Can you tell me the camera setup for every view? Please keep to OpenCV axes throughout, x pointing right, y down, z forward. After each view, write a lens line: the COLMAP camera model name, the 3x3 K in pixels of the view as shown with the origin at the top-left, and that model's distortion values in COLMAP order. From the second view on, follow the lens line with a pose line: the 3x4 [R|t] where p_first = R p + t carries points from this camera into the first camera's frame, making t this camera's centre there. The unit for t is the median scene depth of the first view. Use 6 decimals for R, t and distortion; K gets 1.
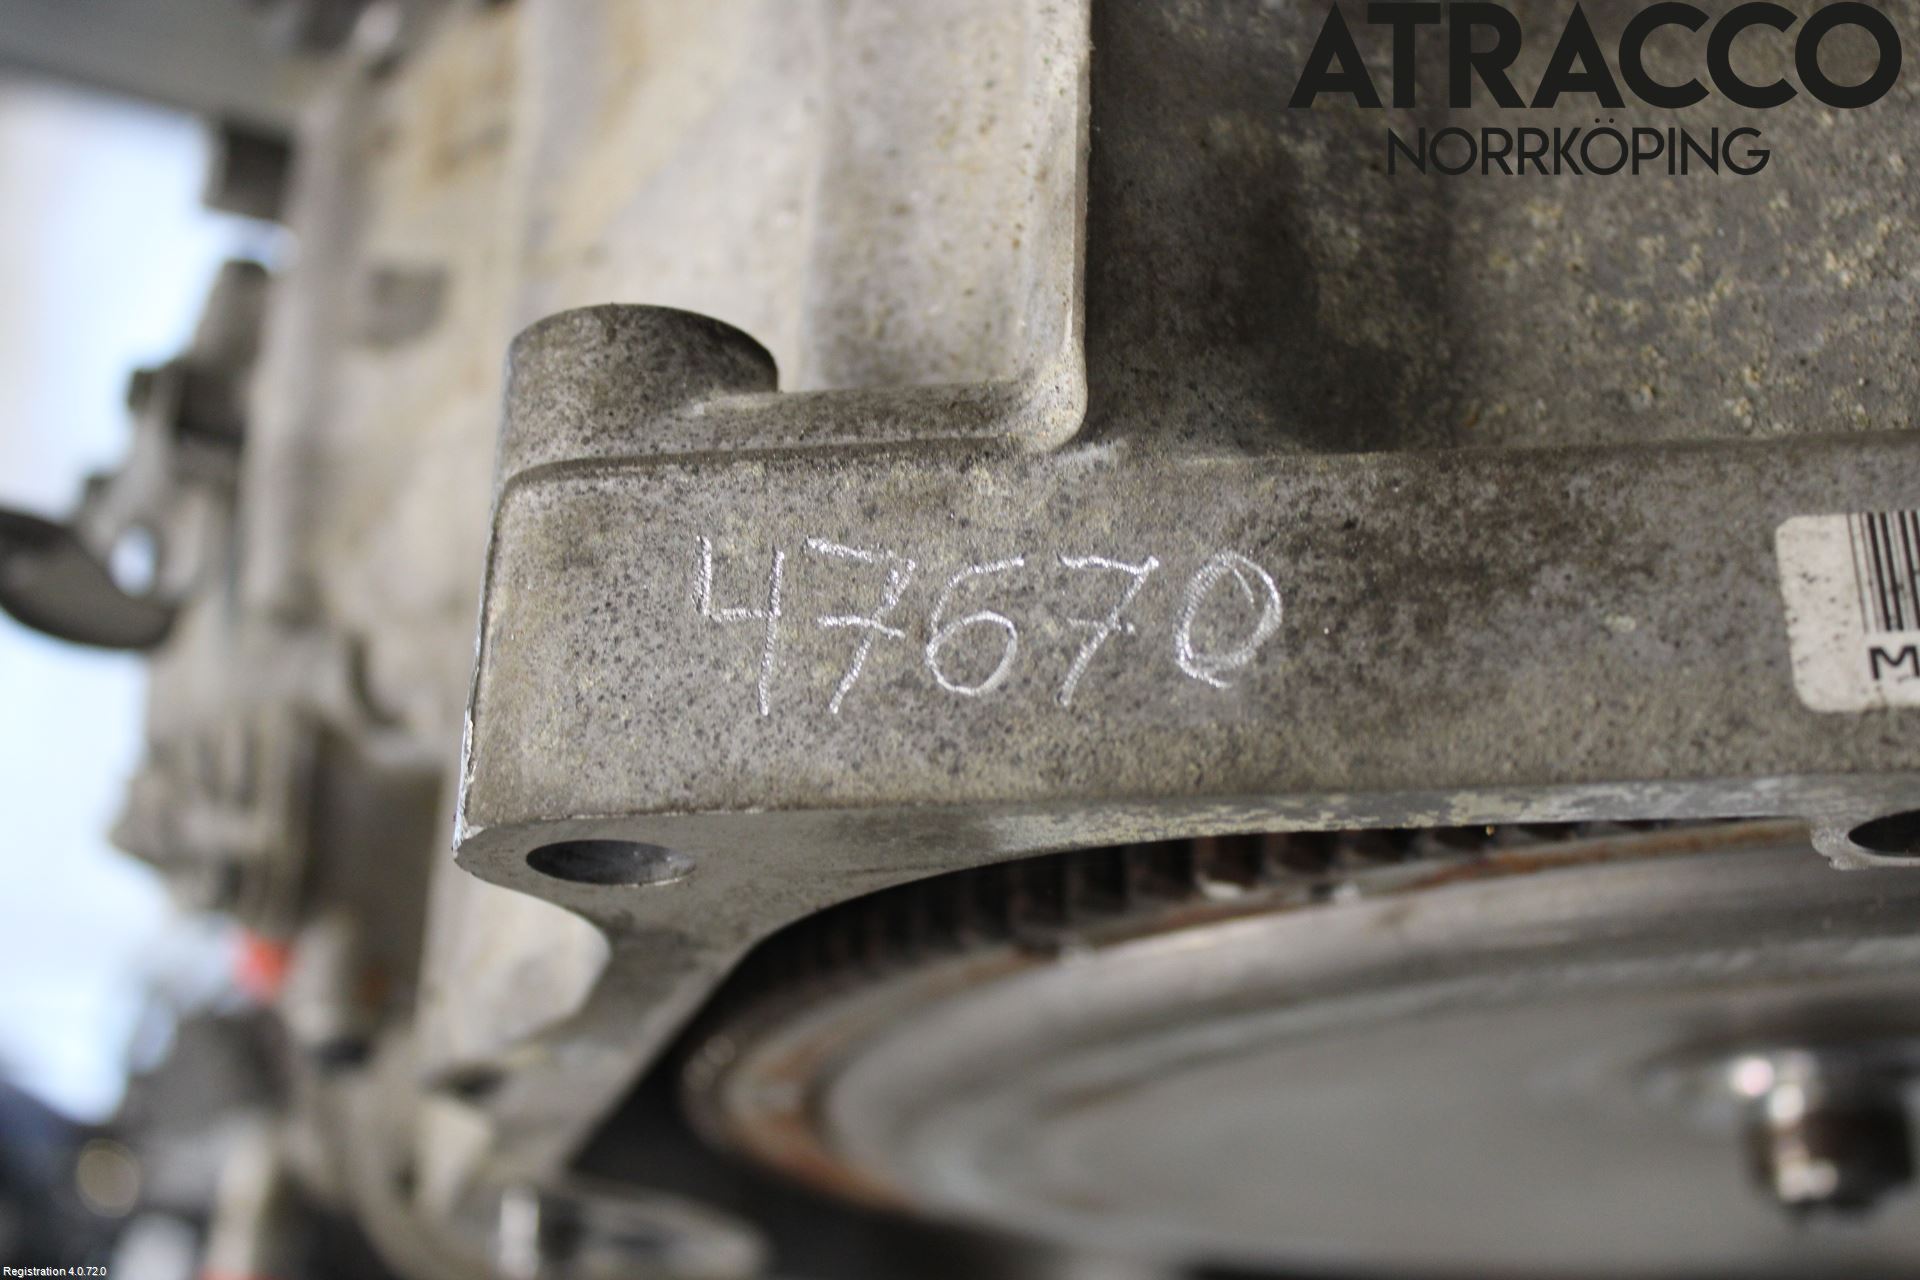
lens RADIAL K [[2569.1, 0, 958.5], [0, 2569.1, 637.8], [0, 0, 1]] dist [-0.080435, 0.000000]
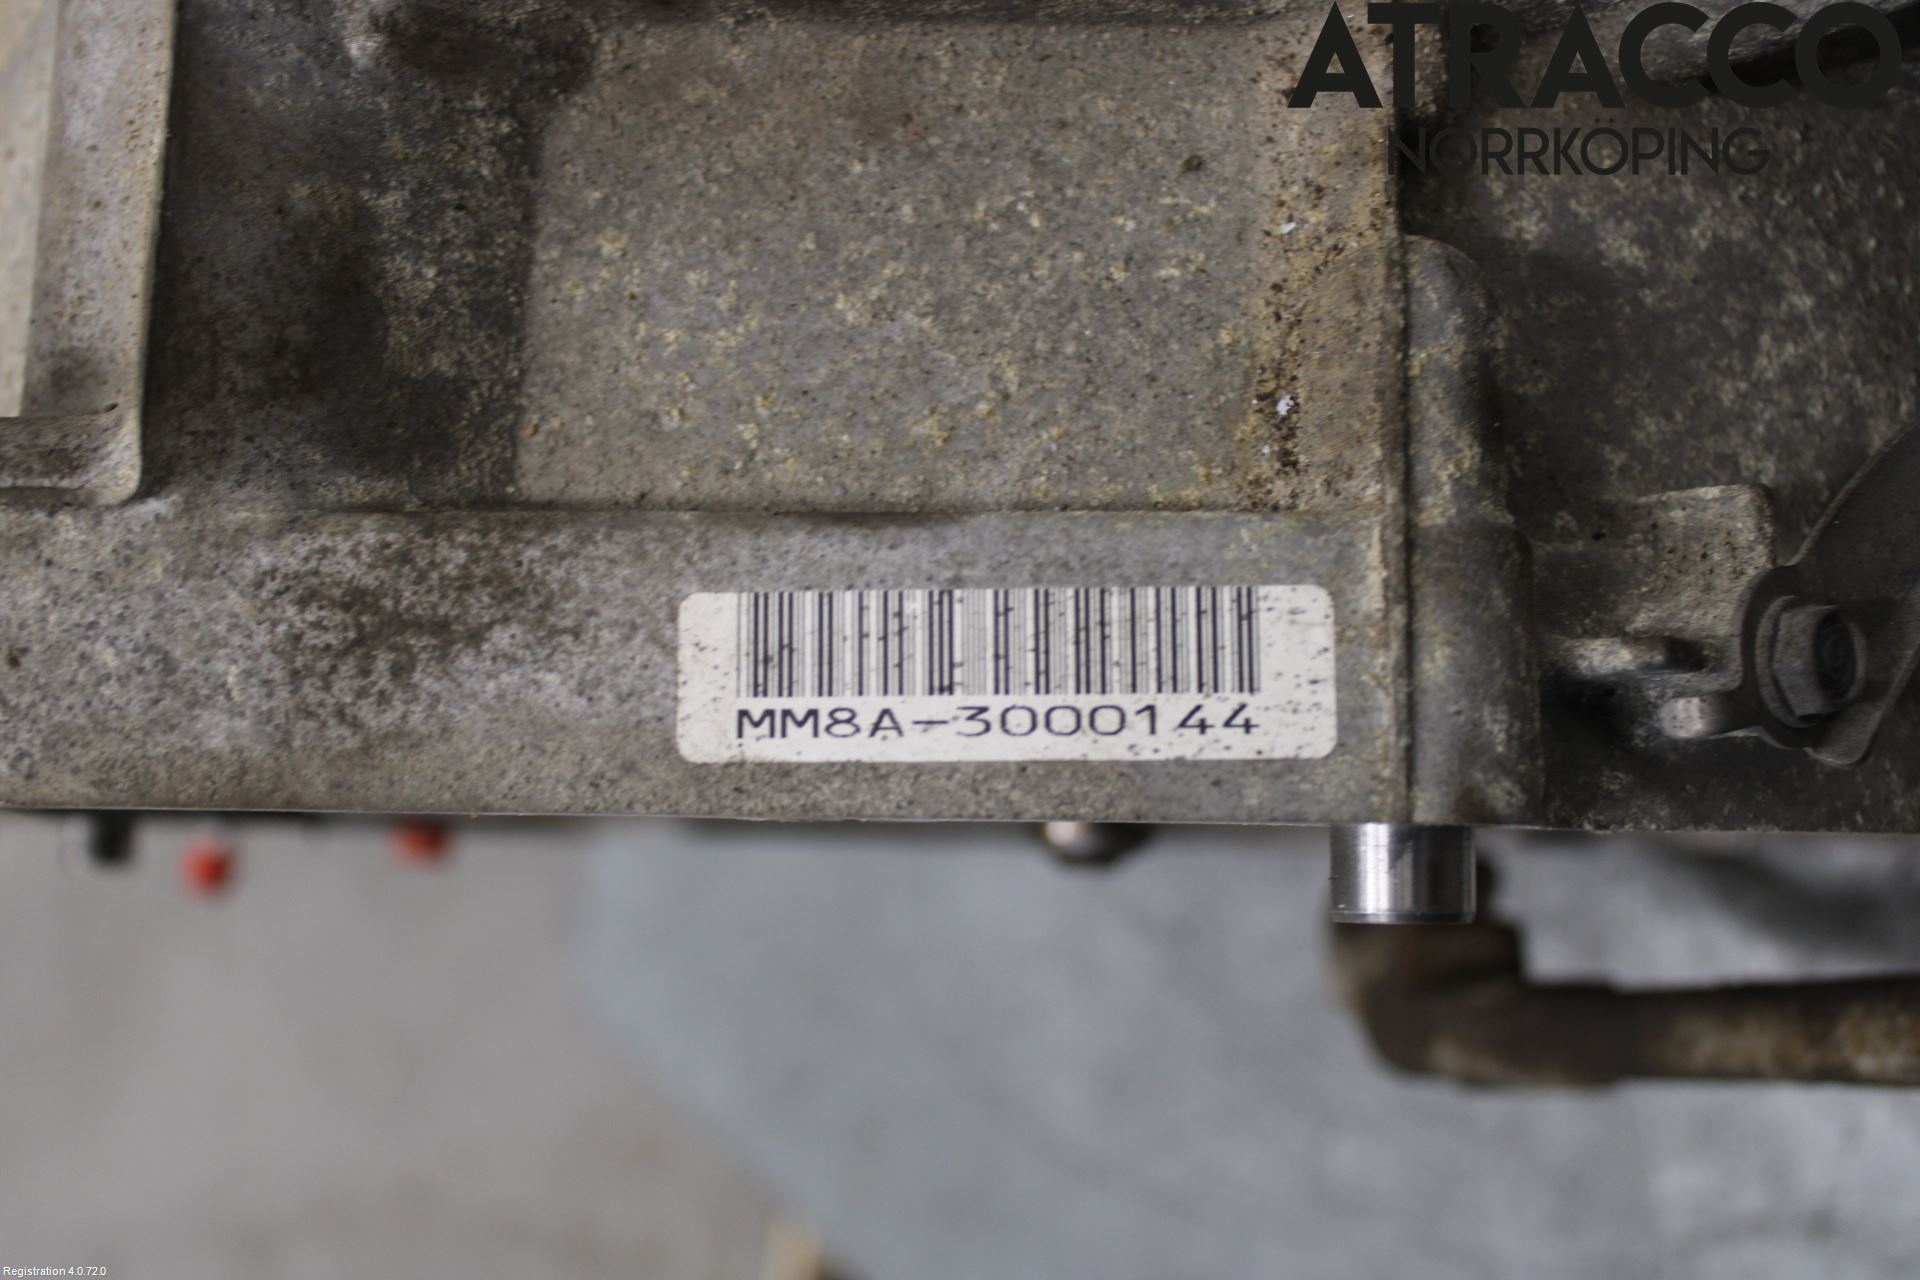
lens RADIAL K [[2163.5, 0, 962.0], [0, 2163.5, 643.7], [0, 0, 1]] dist [-0.071479, 0.000000]
pose [[0.997430, 0.012222, 0.070601, 0.359977], [-0.030445, 0.964266, 0.263181, -0.284553], [-0.064862, -0.264654, 0.962160, -0.018701]]
